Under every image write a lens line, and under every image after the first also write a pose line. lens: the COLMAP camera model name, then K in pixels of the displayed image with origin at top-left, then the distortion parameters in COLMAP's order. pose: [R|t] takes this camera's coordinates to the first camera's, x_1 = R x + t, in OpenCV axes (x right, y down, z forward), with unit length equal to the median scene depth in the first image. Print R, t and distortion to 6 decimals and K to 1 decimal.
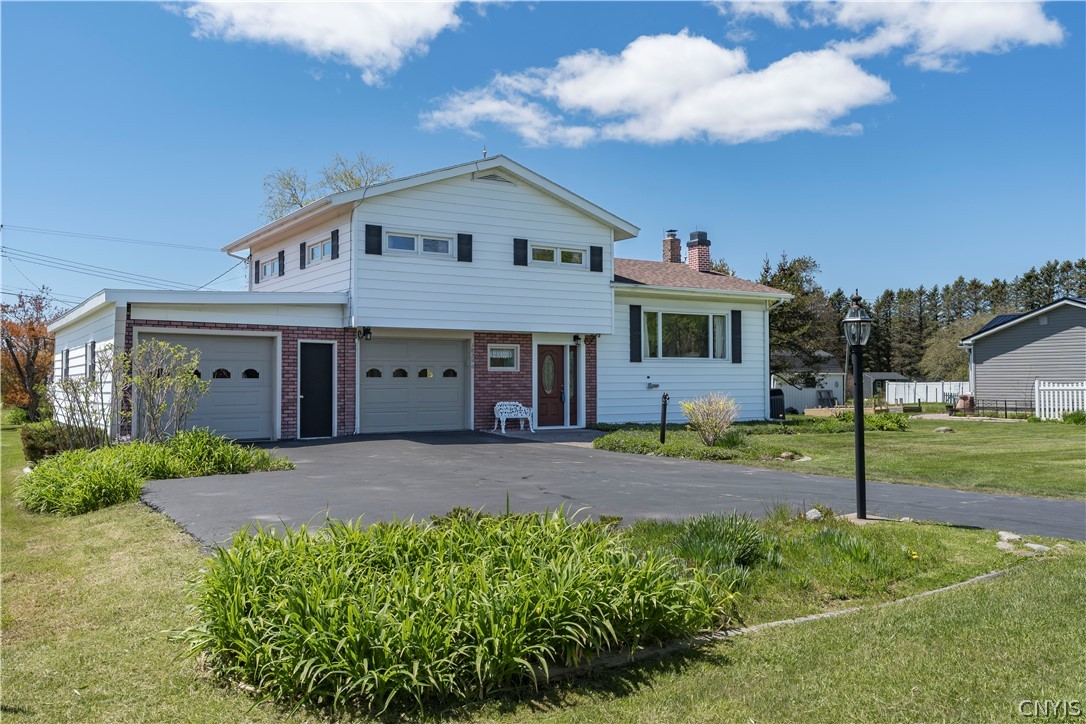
lens RADIAL K [[951.1, 0, 543.4], [0, 951.1, 361.3], [0, 0, 1]] dist [0.001744, -0.000437]
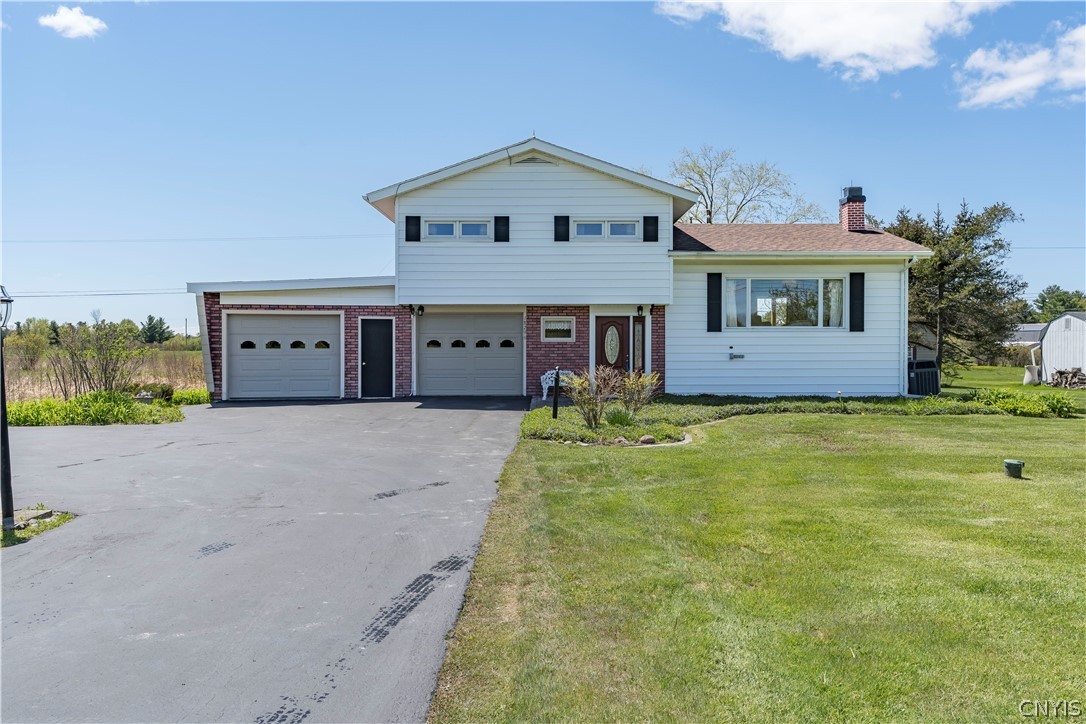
lens RADIAL K [[787.8, 0, 543.1], [0, 787.8, 361.6], [0, 0, 1]] dist [0.001526, 0.000454]
pose [[0.827523, 0.011842, -0.561307, 0.445793], [0.009291, 0.999352, 0.034781, 0.001715], [0.561355, -0.033998, 0.826876, 0.262715]]
